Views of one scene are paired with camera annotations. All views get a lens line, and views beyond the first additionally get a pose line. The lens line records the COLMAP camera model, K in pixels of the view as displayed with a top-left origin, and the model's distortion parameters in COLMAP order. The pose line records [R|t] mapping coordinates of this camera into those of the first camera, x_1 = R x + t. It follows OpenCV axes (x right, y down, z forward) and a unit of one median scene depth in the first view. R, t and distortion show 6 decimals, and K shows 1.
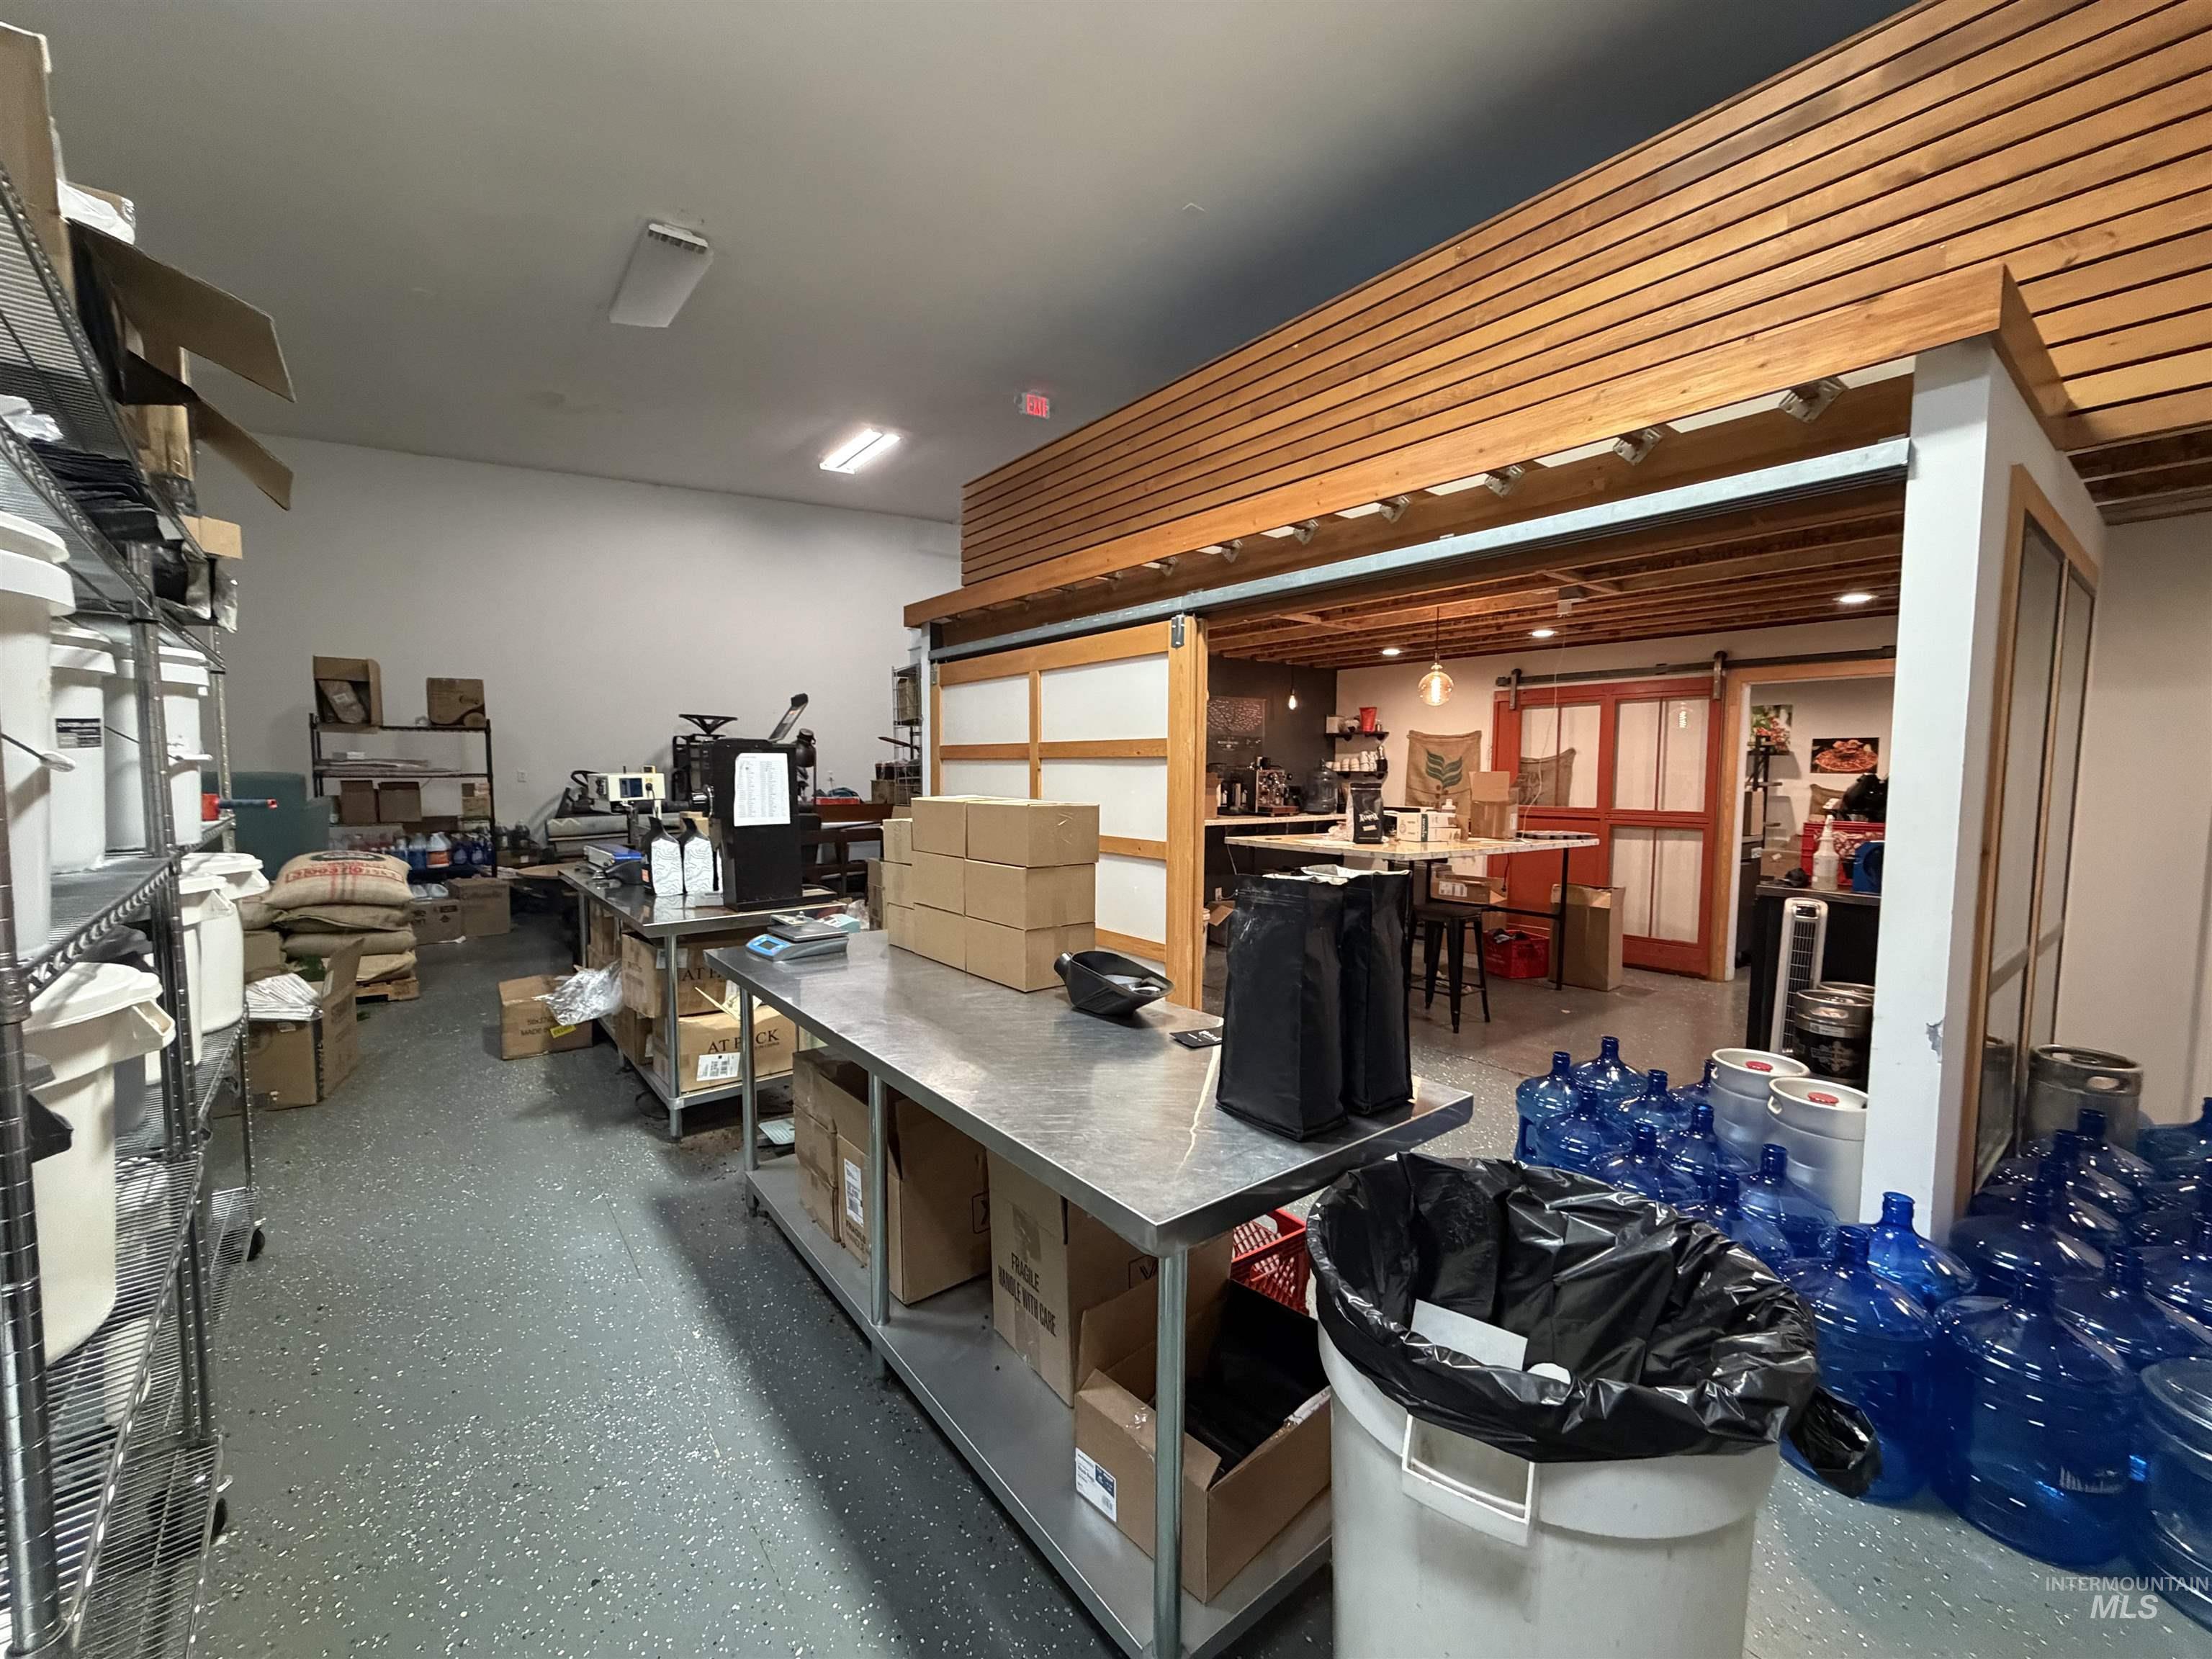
lens RADIAL K [[879.3, 0, 1103.2], [0, 879.3, 833.0], [0, 0, 1]] dist [0.000740, -0.000066]
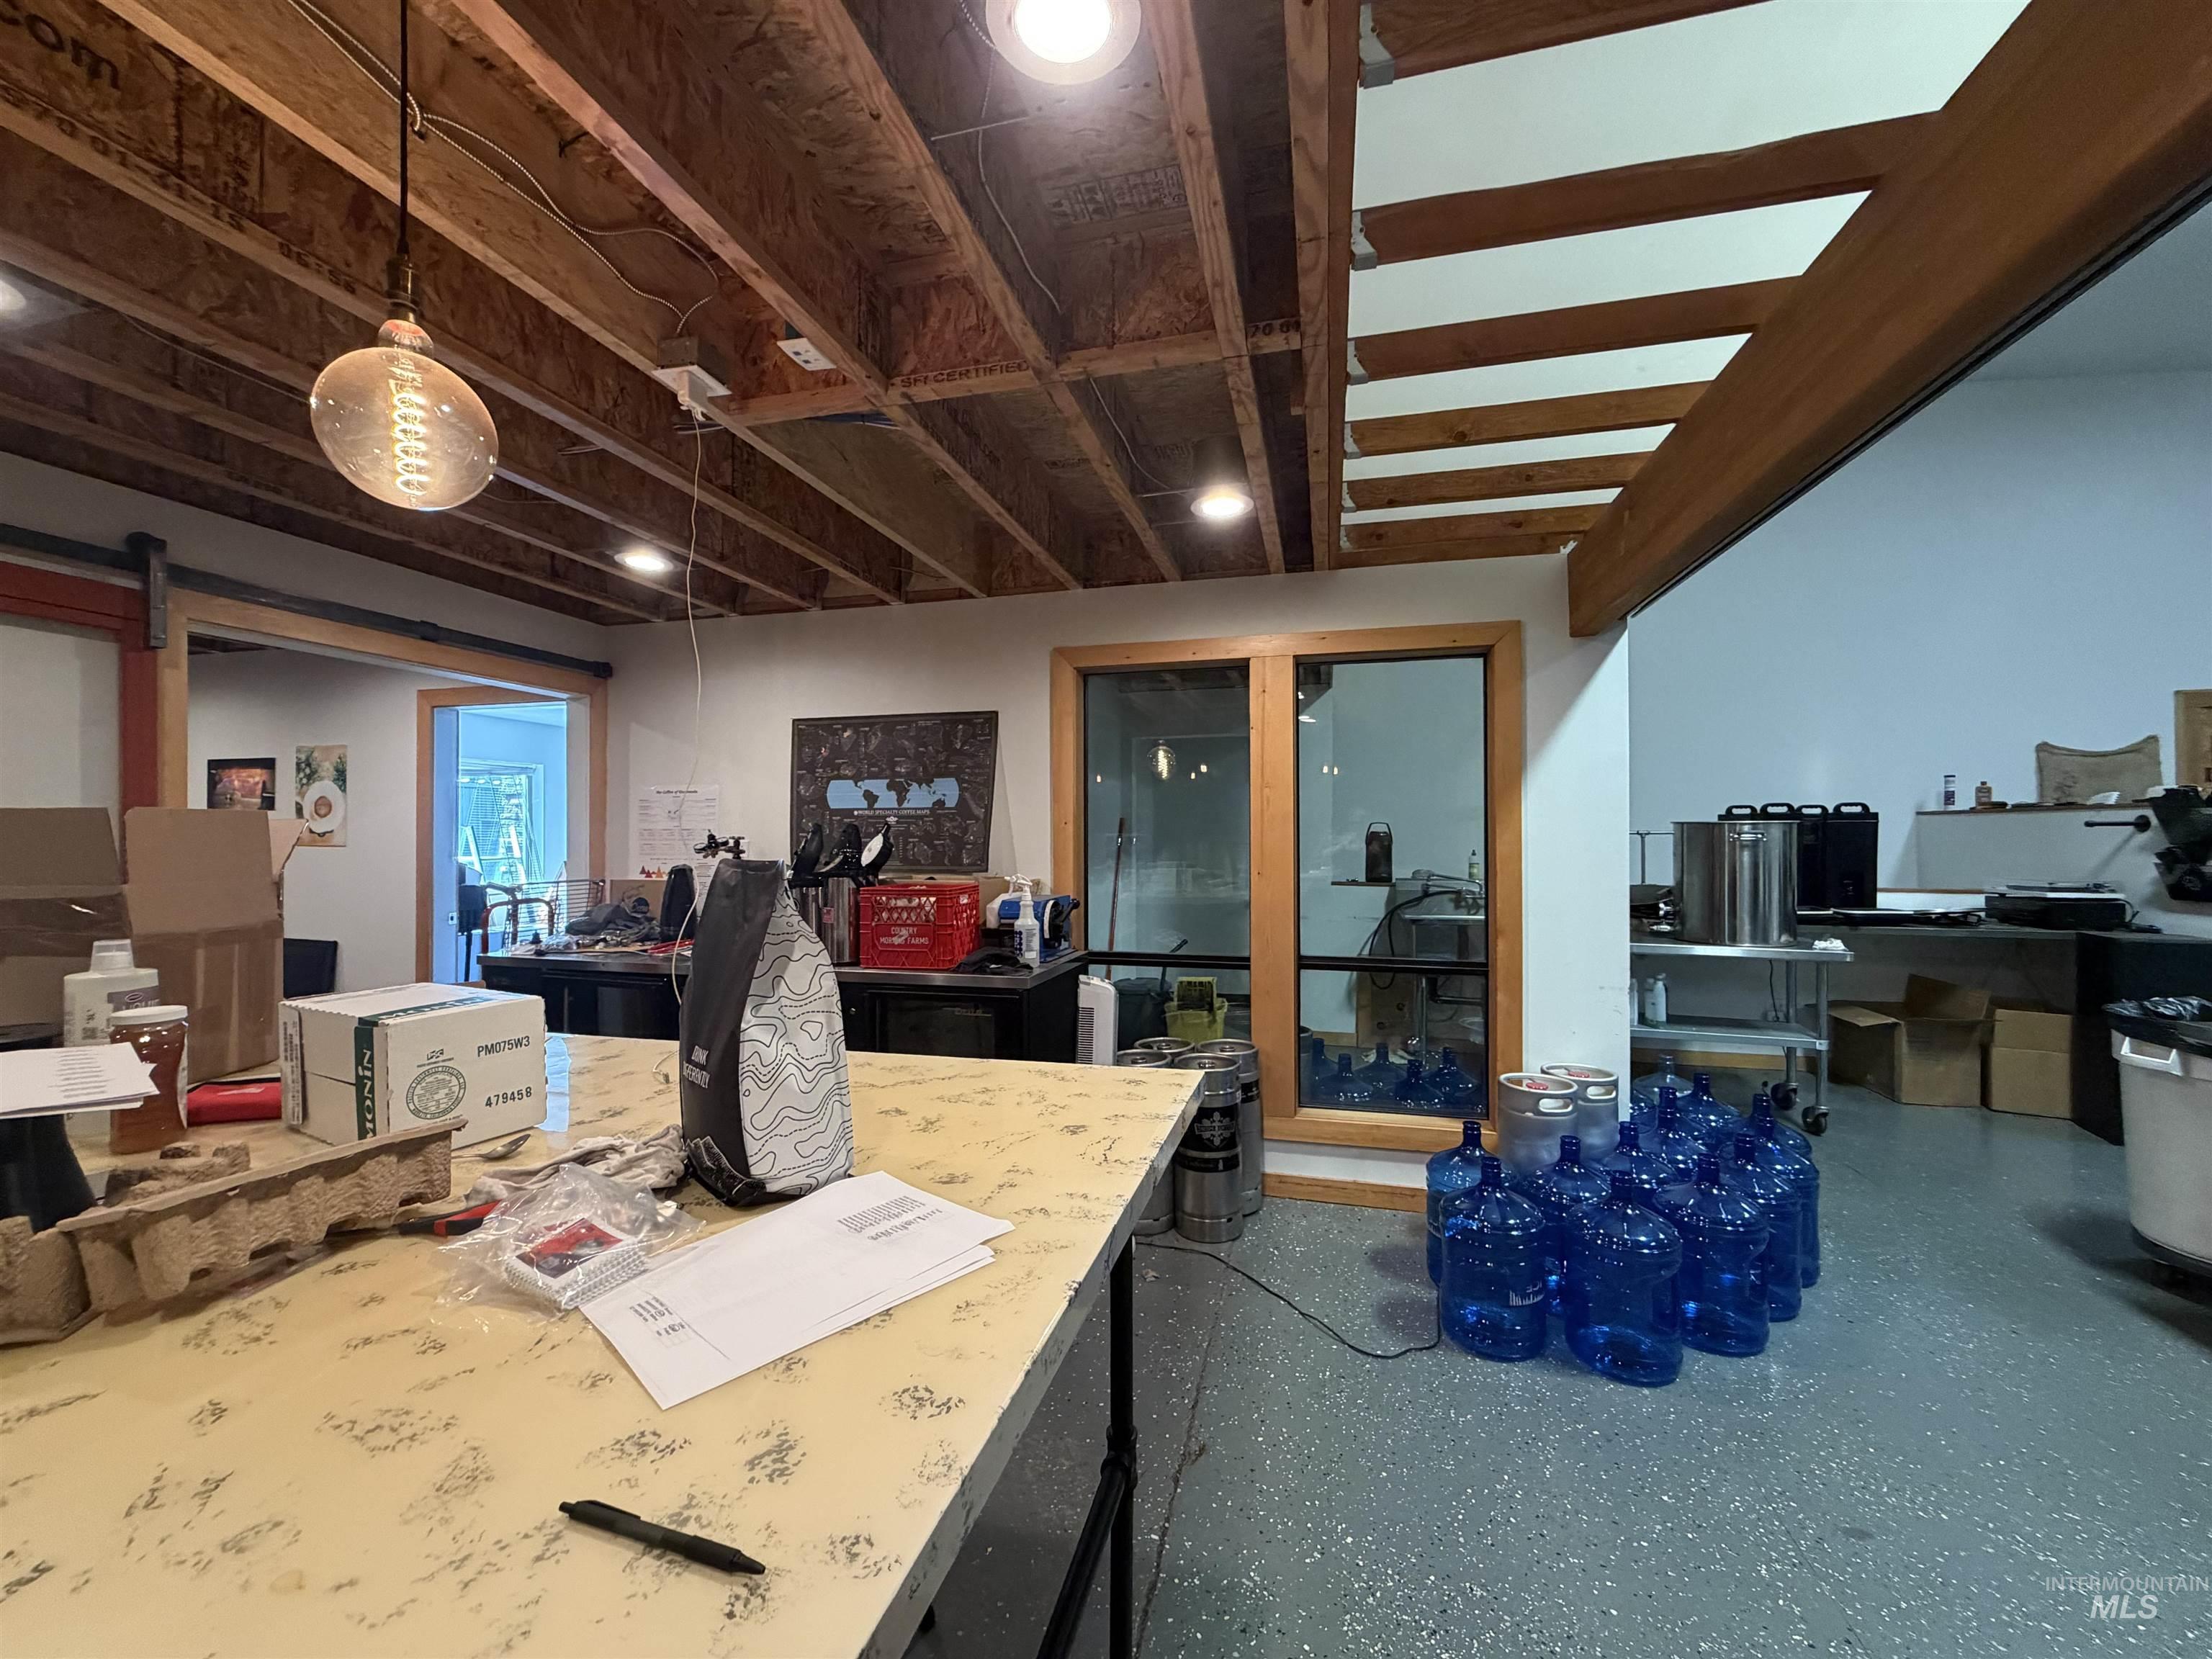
lens RADIAL K [[879.3, 0, 1101.1], [0, 879.3, 832.1], [0, 0, 1]] dist [0.000740, -0.000066]
pose [[-0.606114, -0.001730, 0.795376, 0.126376], [0.054982, 0.997514, 0.044069, -0.080404], [-0.793476, 0.070442, -0.604512, 1.282570]]
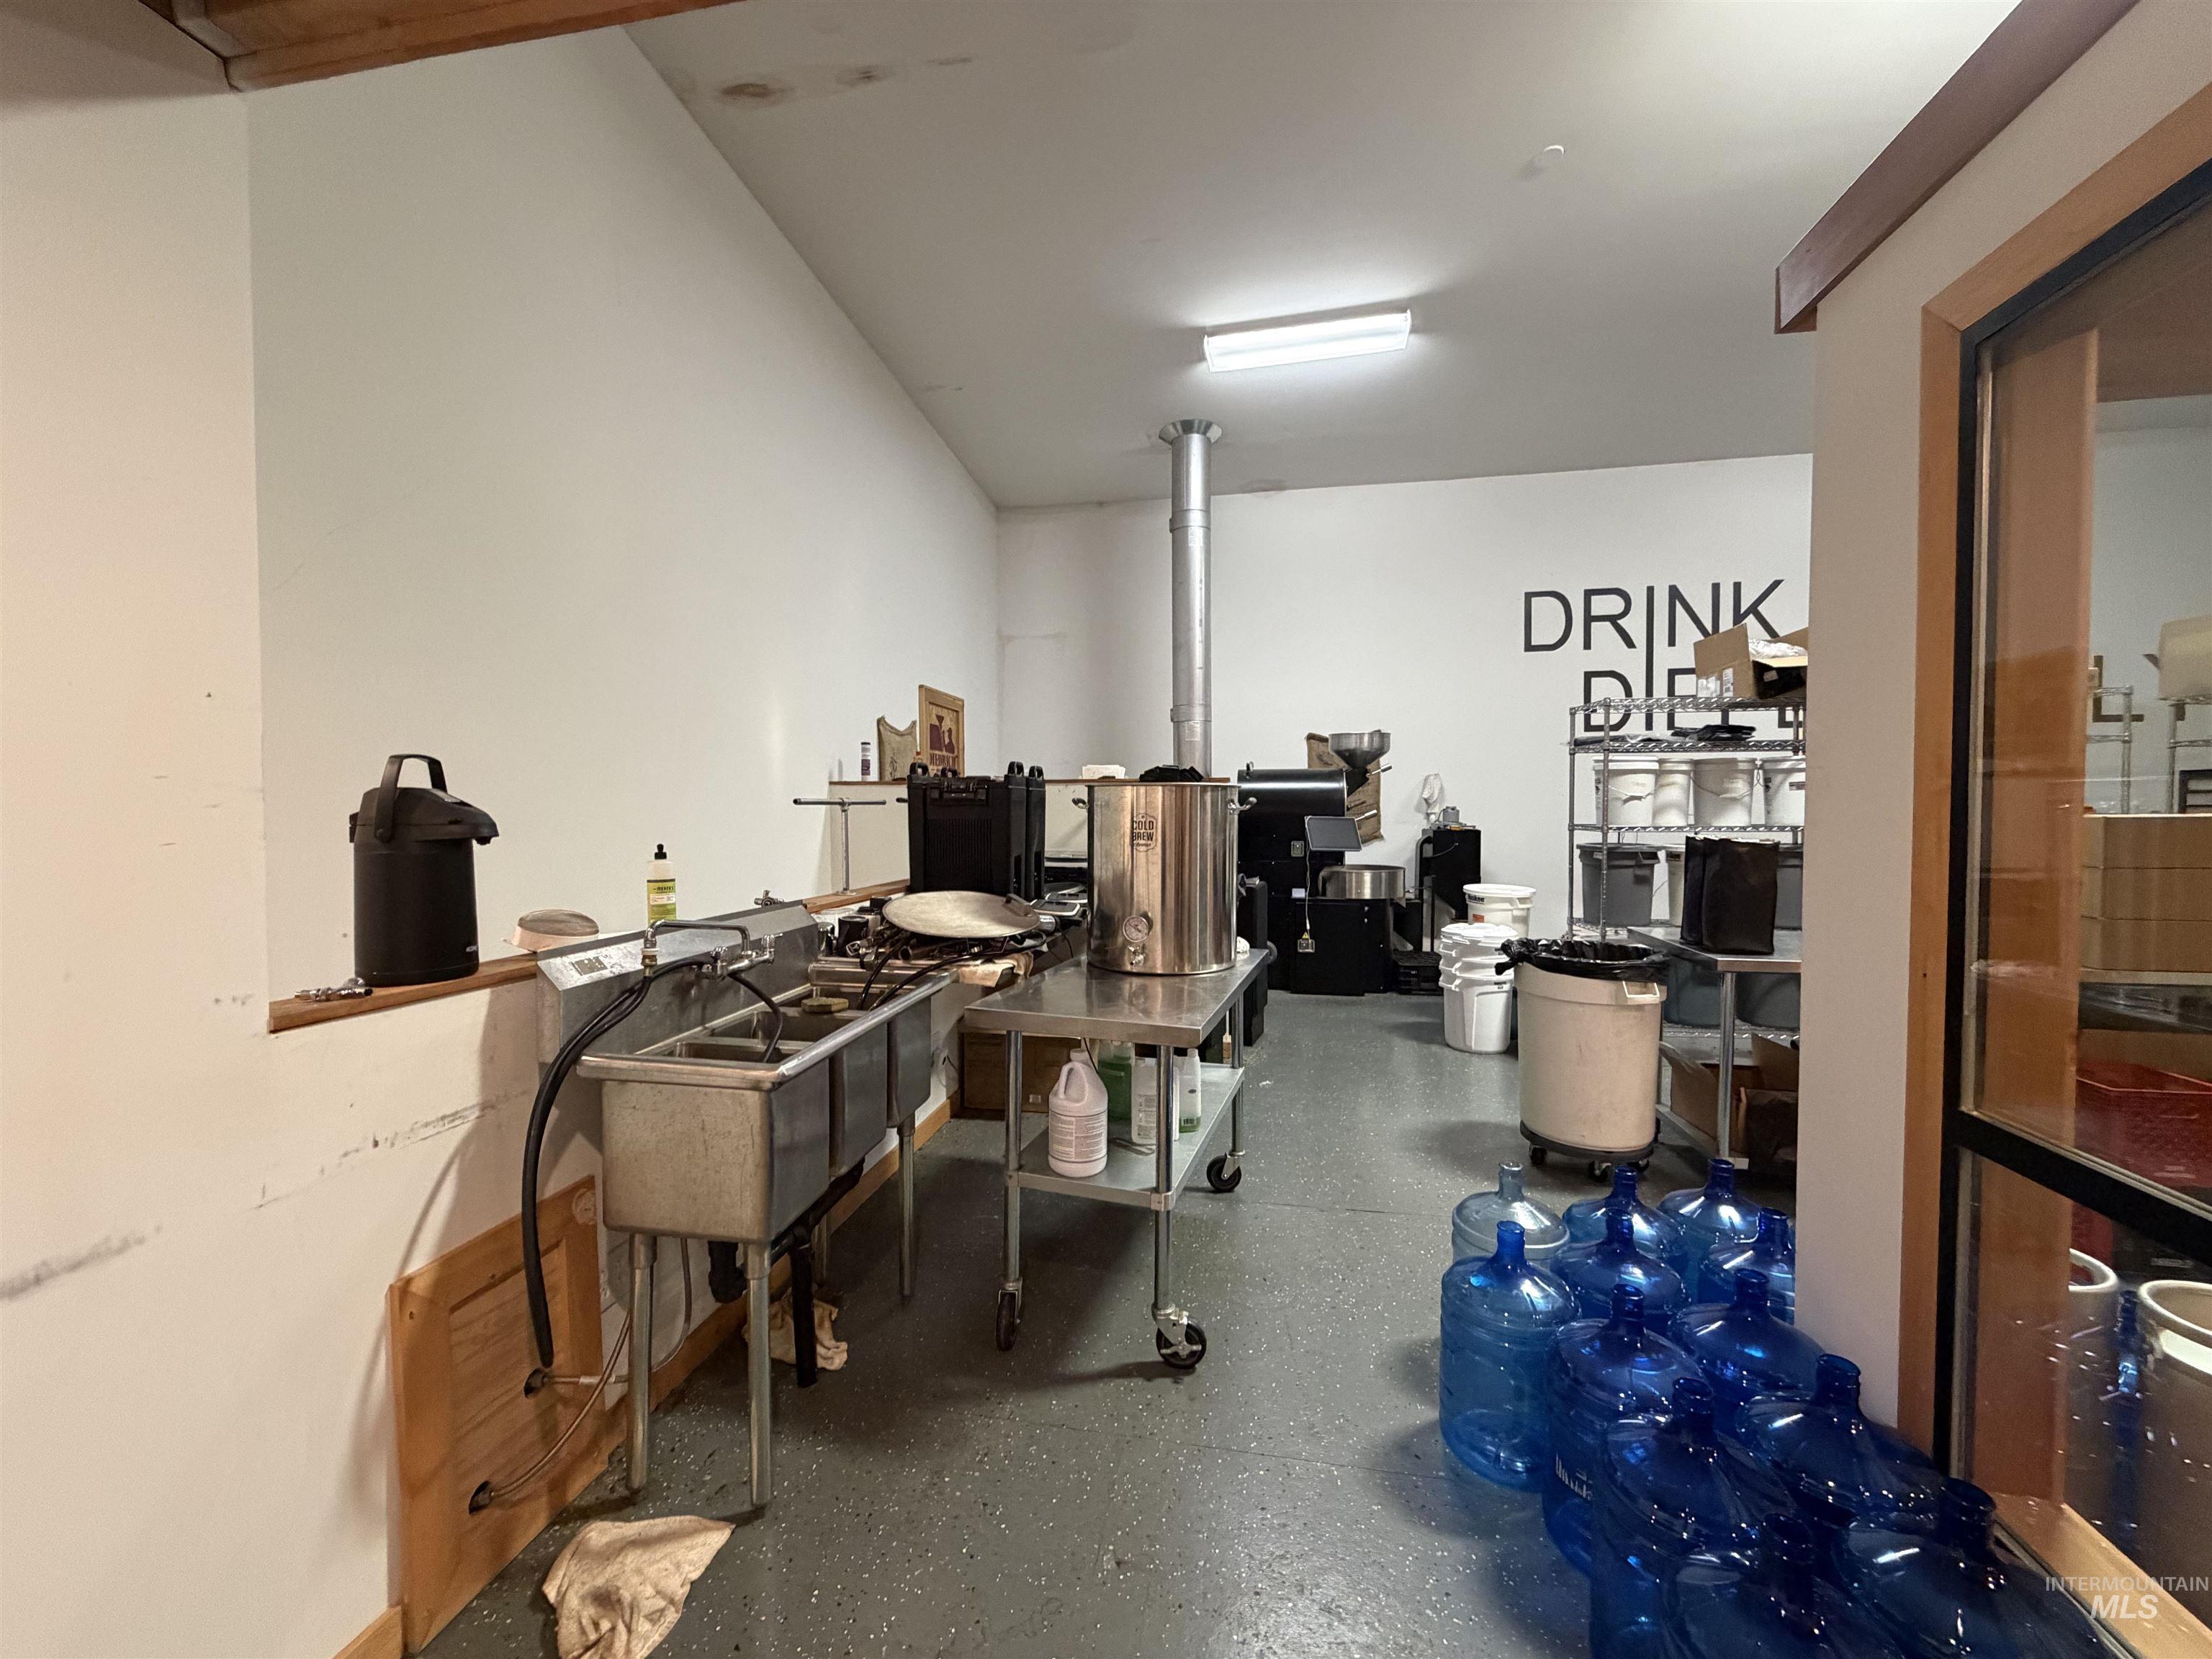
lens RADIAL K [[879.3, 0, 1103.4], [0, 879.3, 834.9], [0, 0, 1]] dist [0.000740, -0.000066]
pose [[-0.752880, 0.016231, -0.657957, 0.980198], [-0.049157, 0.995517, 0.080808, -0.021143], [0.656319, 0.093182, -0.748707, 0.564797]]
